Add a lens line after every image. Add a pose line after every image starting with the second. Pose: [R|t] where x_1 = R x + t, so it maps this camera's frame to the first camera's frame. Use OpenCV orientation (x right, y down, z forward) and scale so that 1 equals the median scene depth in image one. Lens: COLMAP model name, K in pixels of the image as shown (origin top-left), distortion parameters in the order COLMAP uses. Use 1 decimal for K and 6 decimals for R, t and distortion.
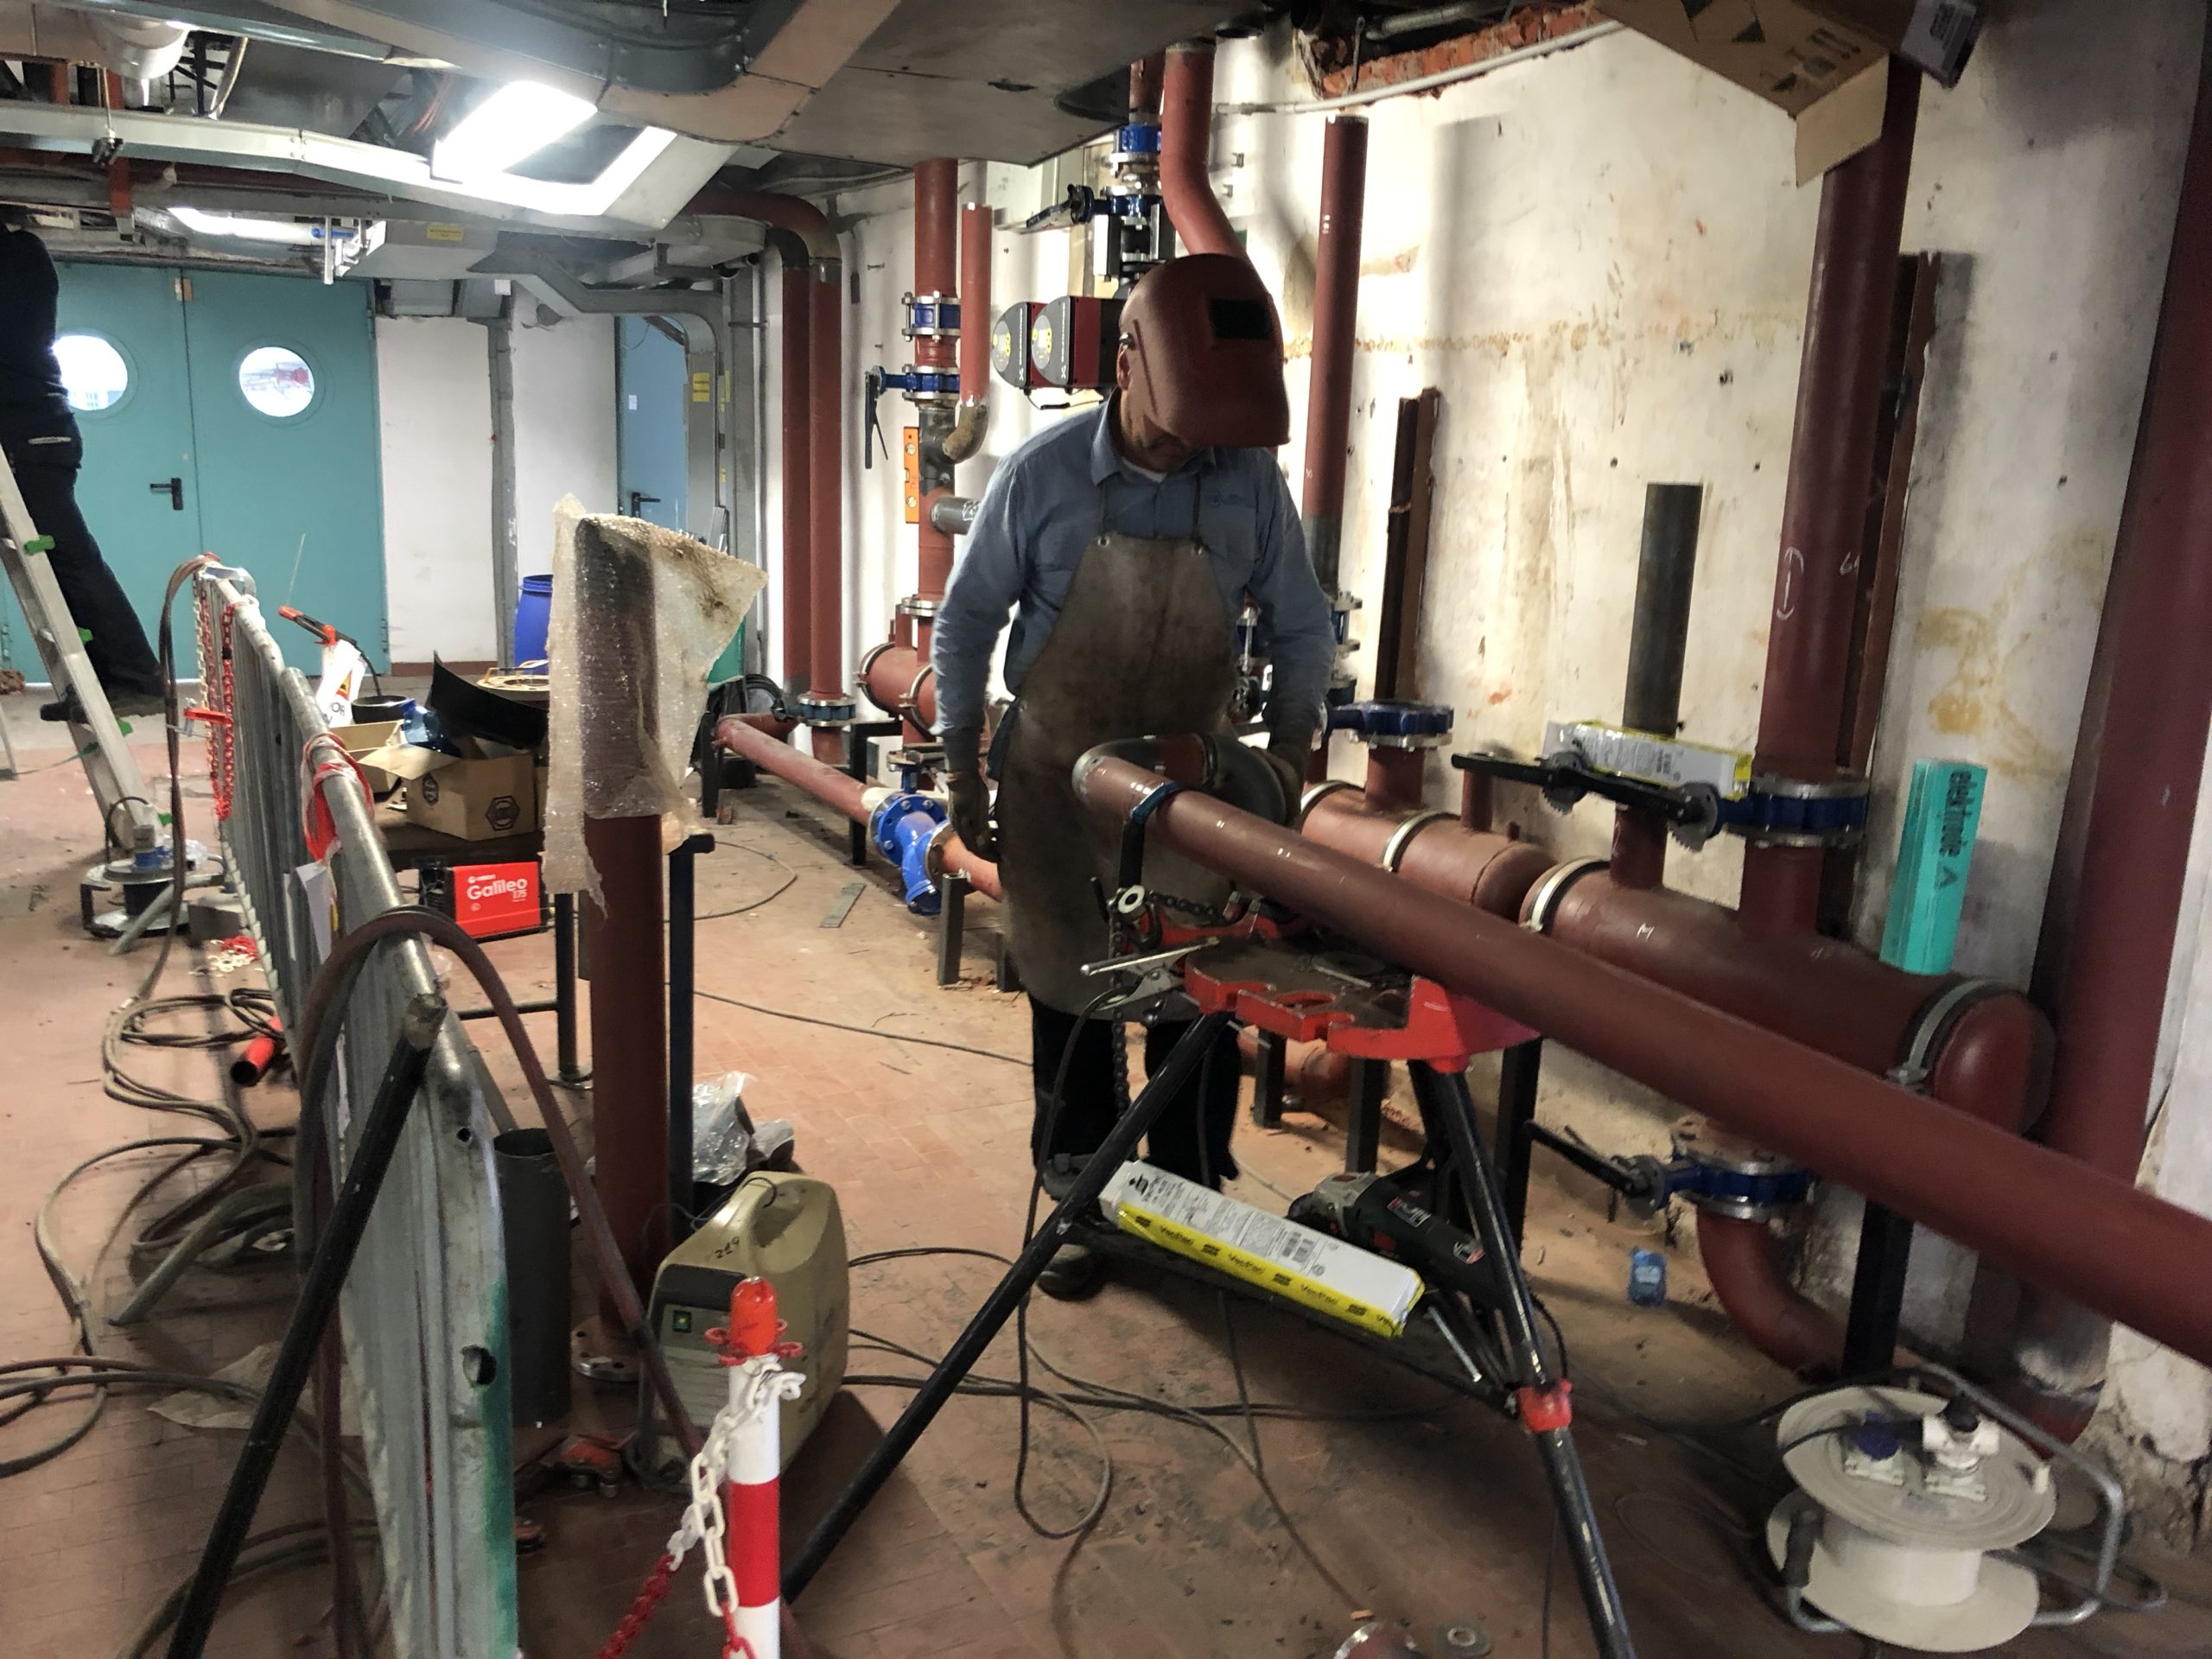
lens RADIAL K [[1794.6, 0, 1097.7], [0, 1794.6, 814.6], [0, 0, 1]] dist [0.005974, -0.008922]
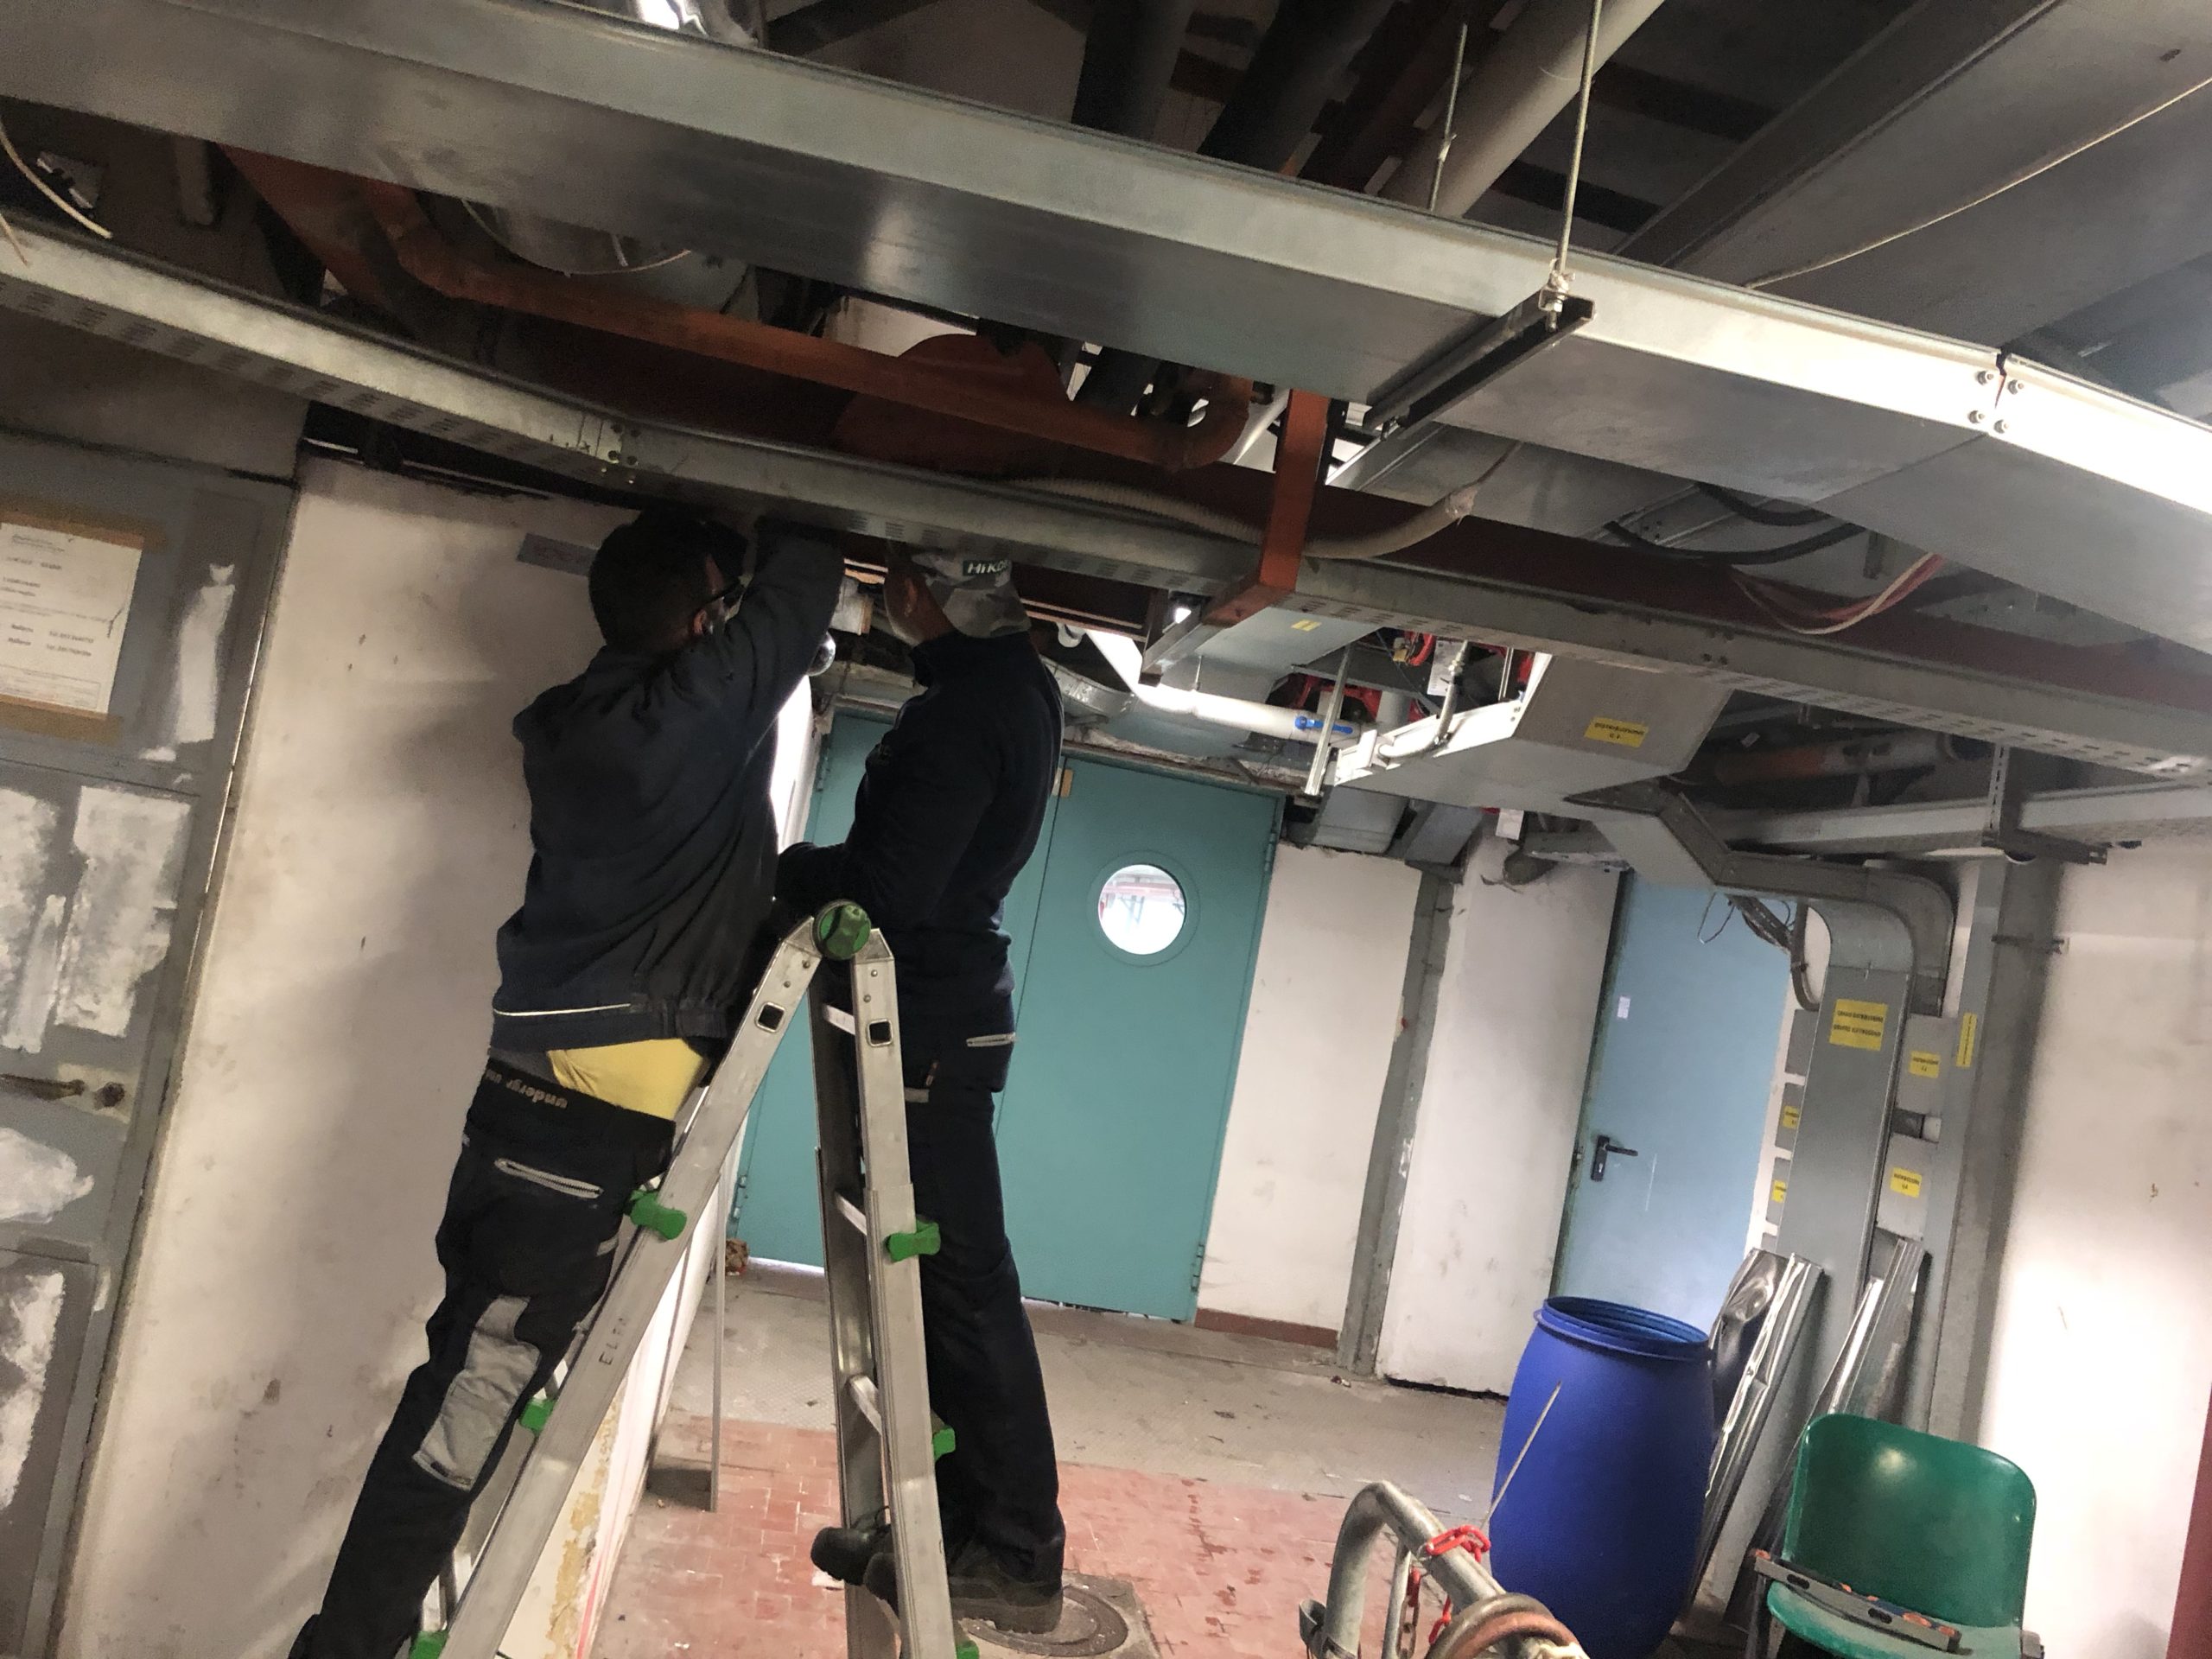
lens RADIAL K [[1867.3, 0, 1106.0], [0, 1867.3, 829.5], [0, 0, 1]] dist [0.019917, 0.003539]
pose [[0.928050, 0.114487, -0.354424, -0.419400], [-0.212482, 0.944284, -0.251353, -0.155211], [0.305900, 0.308577, 0.900669, 0.593363]]
